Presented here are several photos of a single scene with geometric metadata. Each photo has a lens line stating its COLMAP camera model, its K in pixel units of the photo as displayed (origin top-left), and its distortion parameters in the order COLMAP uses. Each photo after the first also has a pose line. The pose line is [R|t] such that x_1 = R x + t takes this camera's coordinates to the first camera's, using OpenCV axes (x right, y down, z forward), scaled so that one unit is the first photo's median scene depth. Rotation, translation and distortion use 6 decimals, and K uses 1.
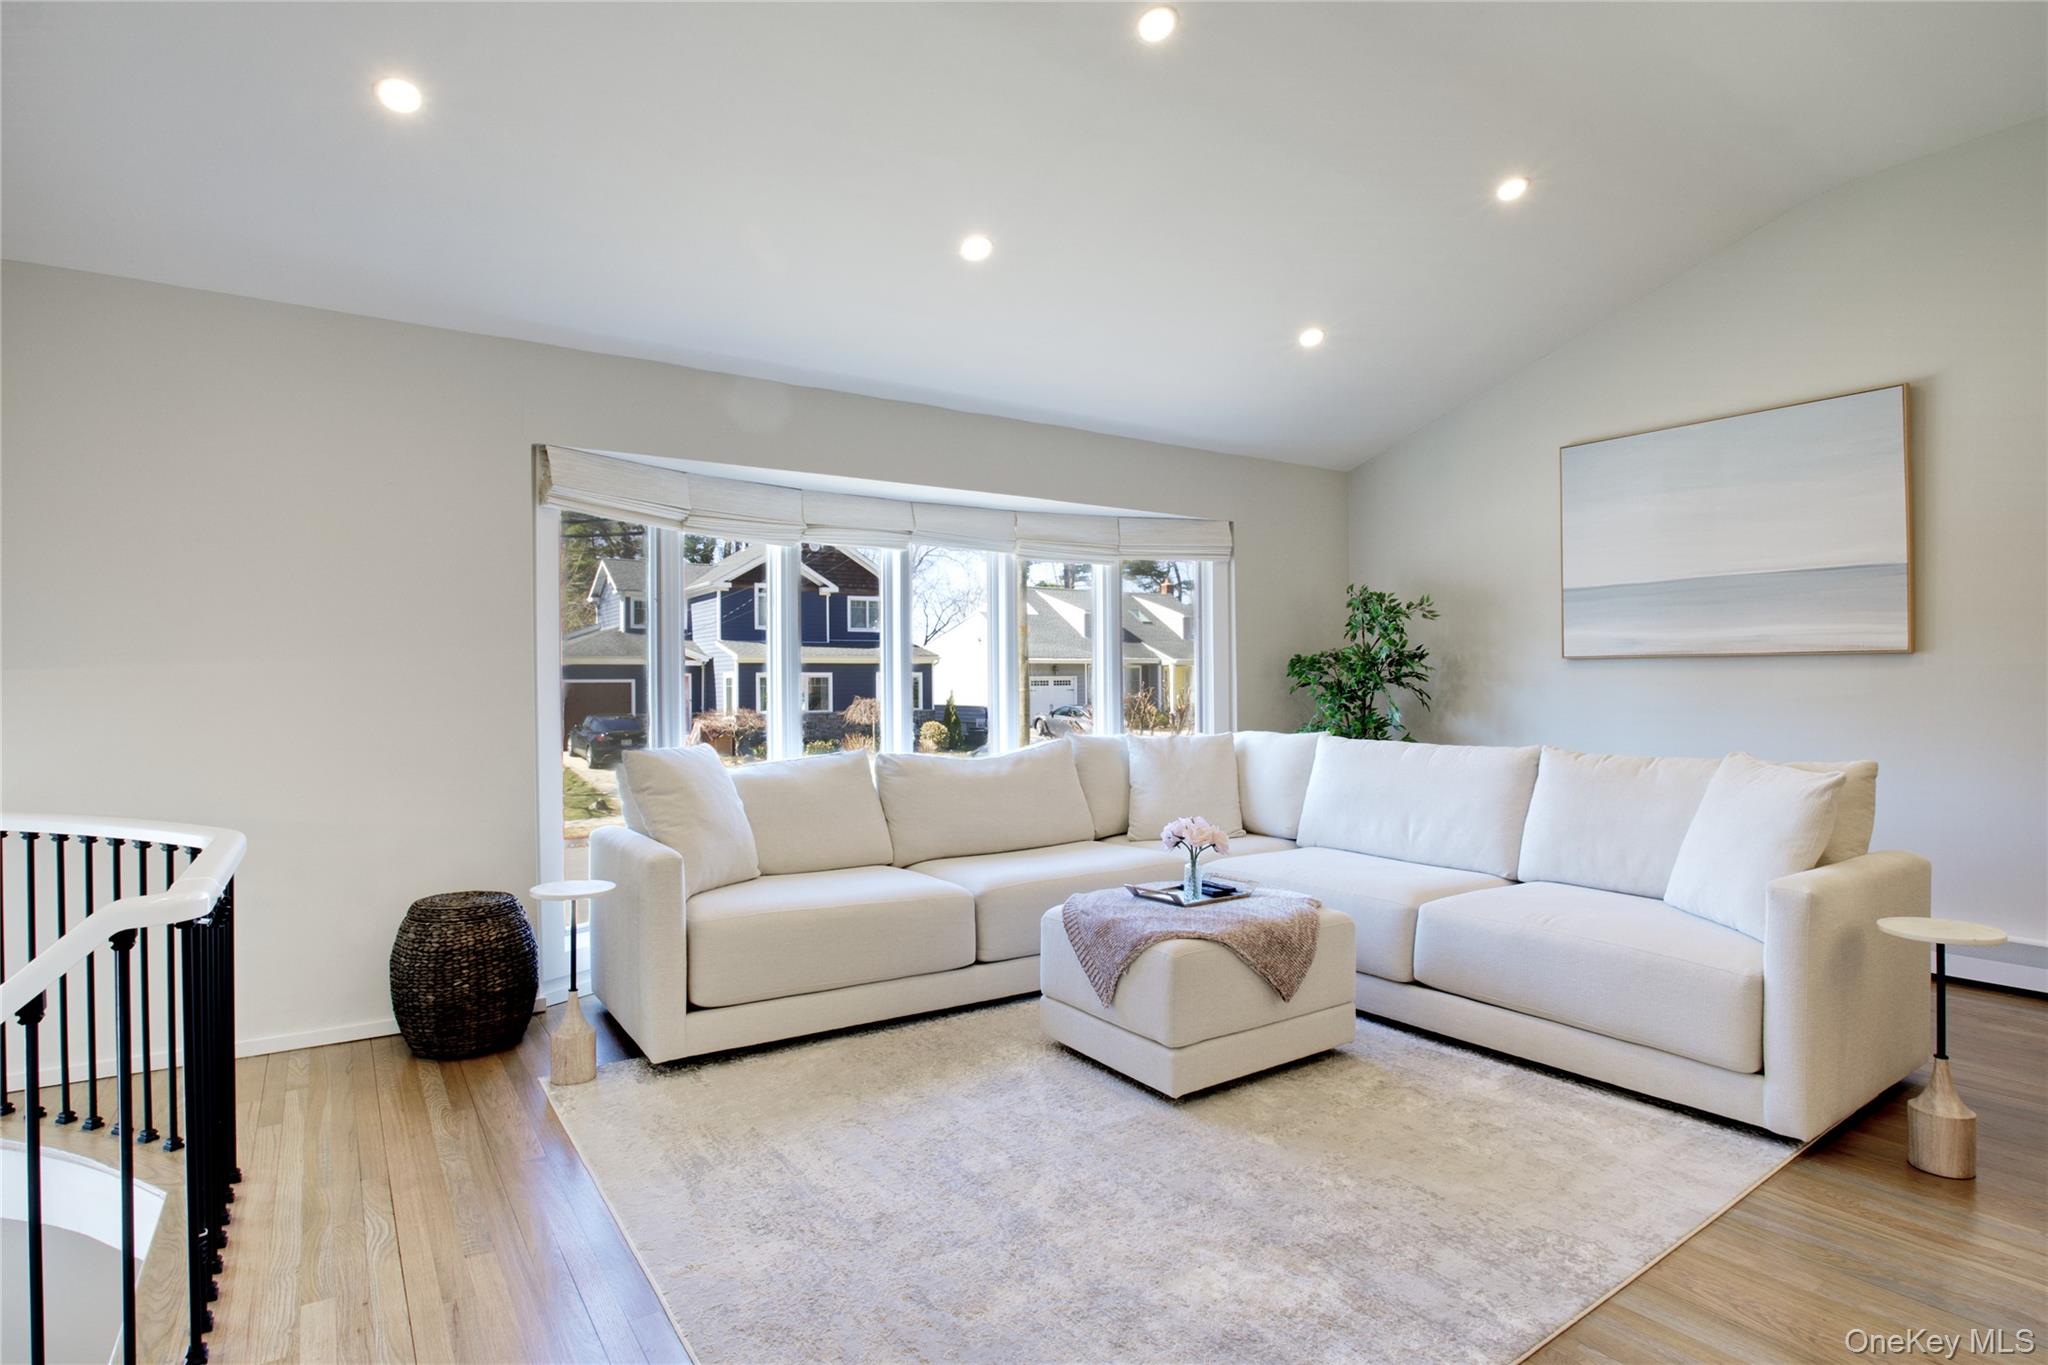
lens RADIAL K [[1043.1, 0, 1024.0], [0, 1043.1, 682.5], [0, 0, 1]] dist [-0.035542, 0.000446]
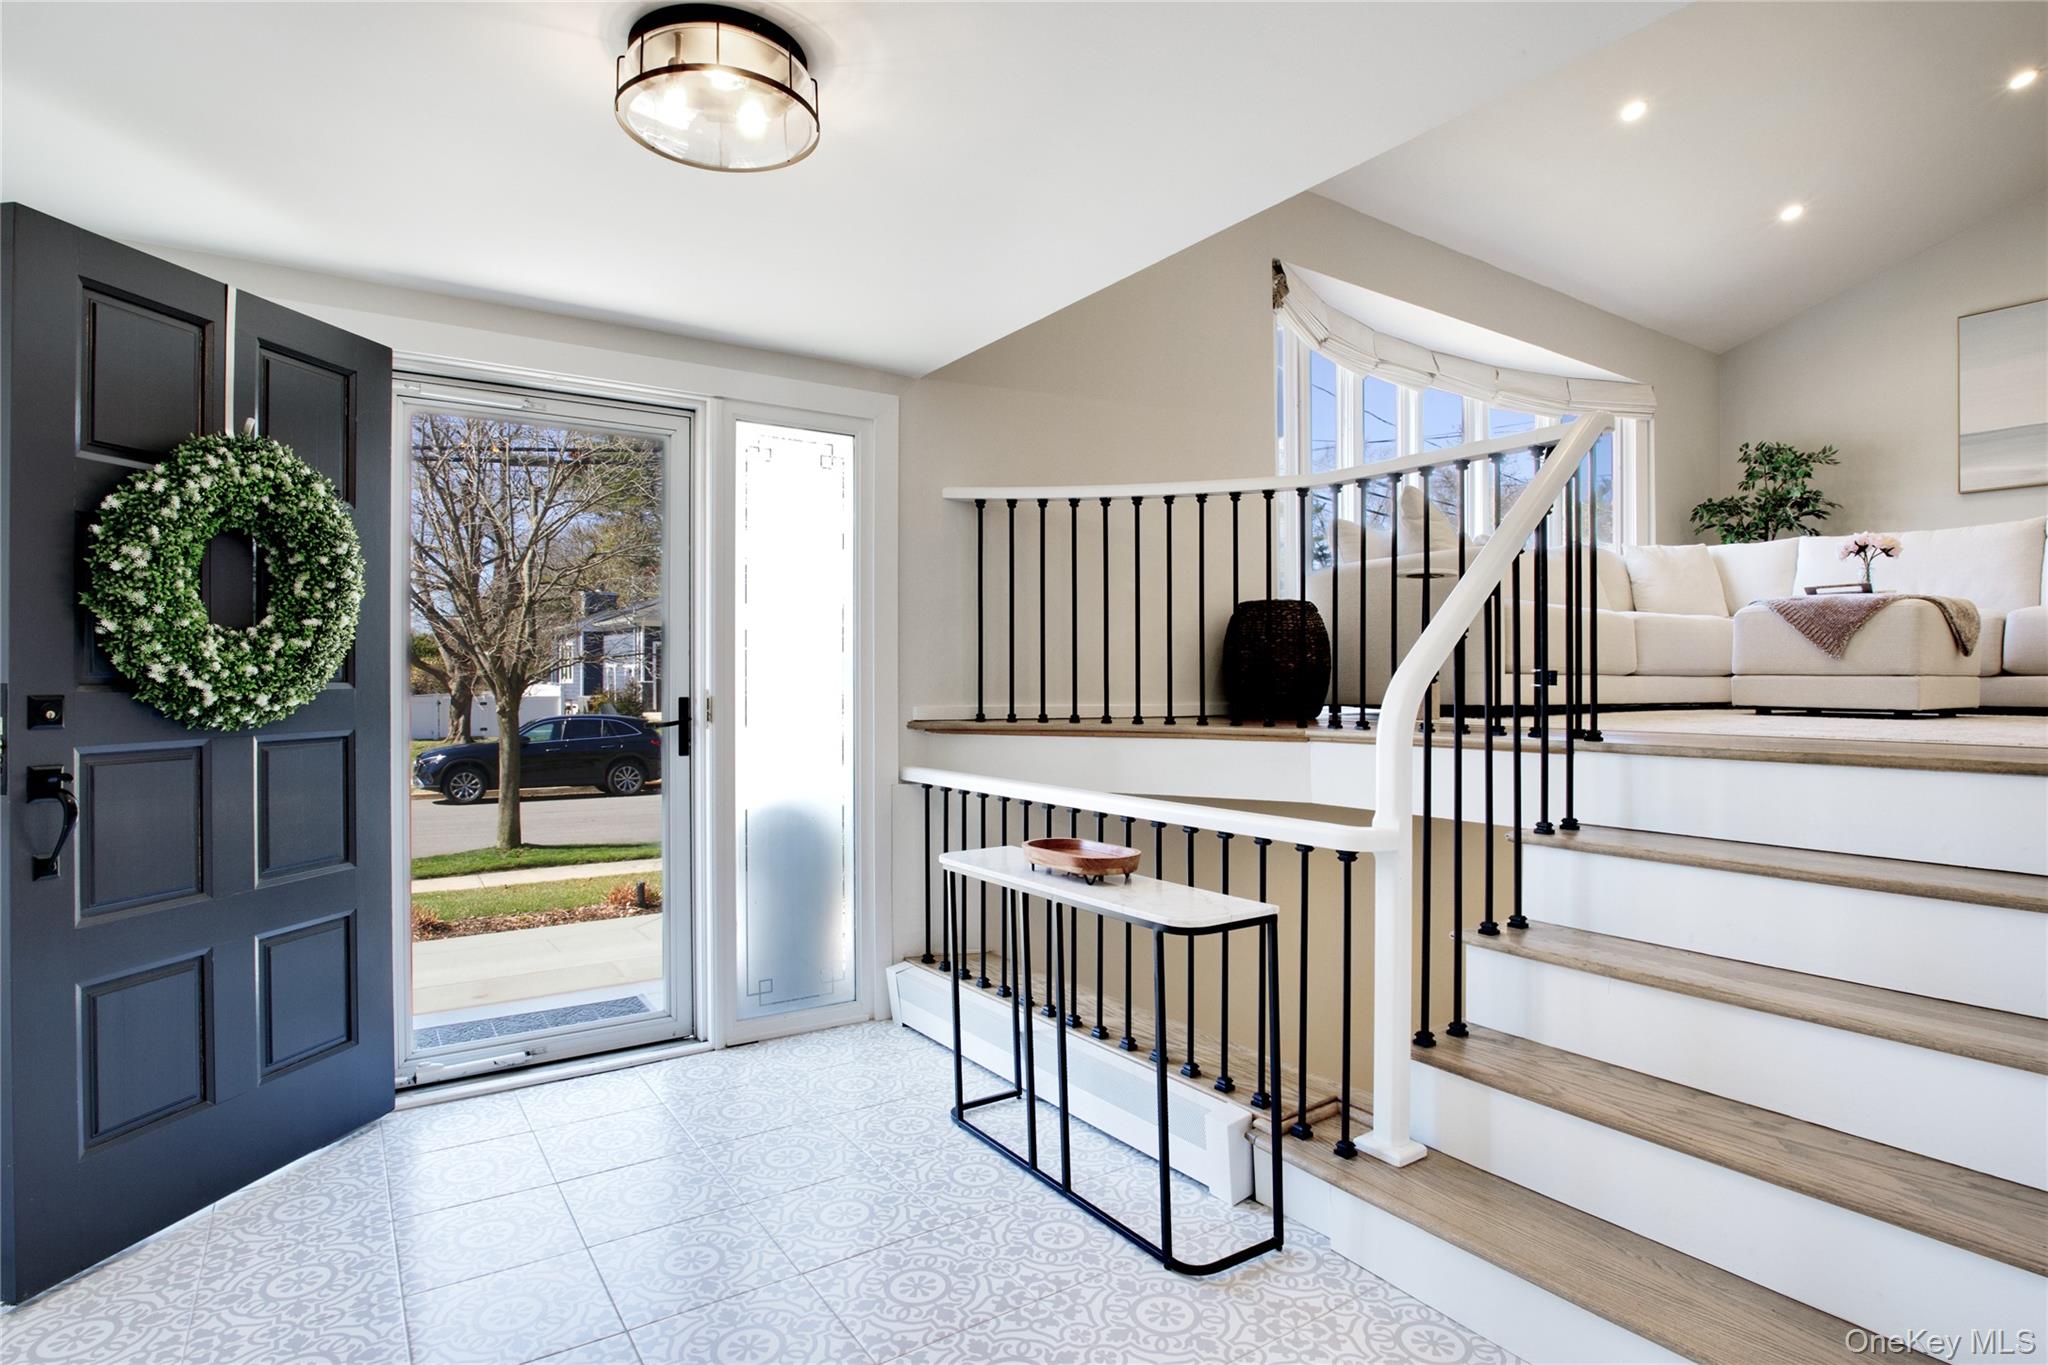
lens RADIAL K [[1043.1, 0, 1024.0], [0, 1043.1, 682.5], [0, 0, 1]] dist [-0.035542, 0.000446]
pose [[0.999952, 0.009438, -0.002773, -0.527693], [-0.009427, 0.999947, 0.004076, 0.190926], [0.002812, -0.004050, 0.999988, -0.168790]]
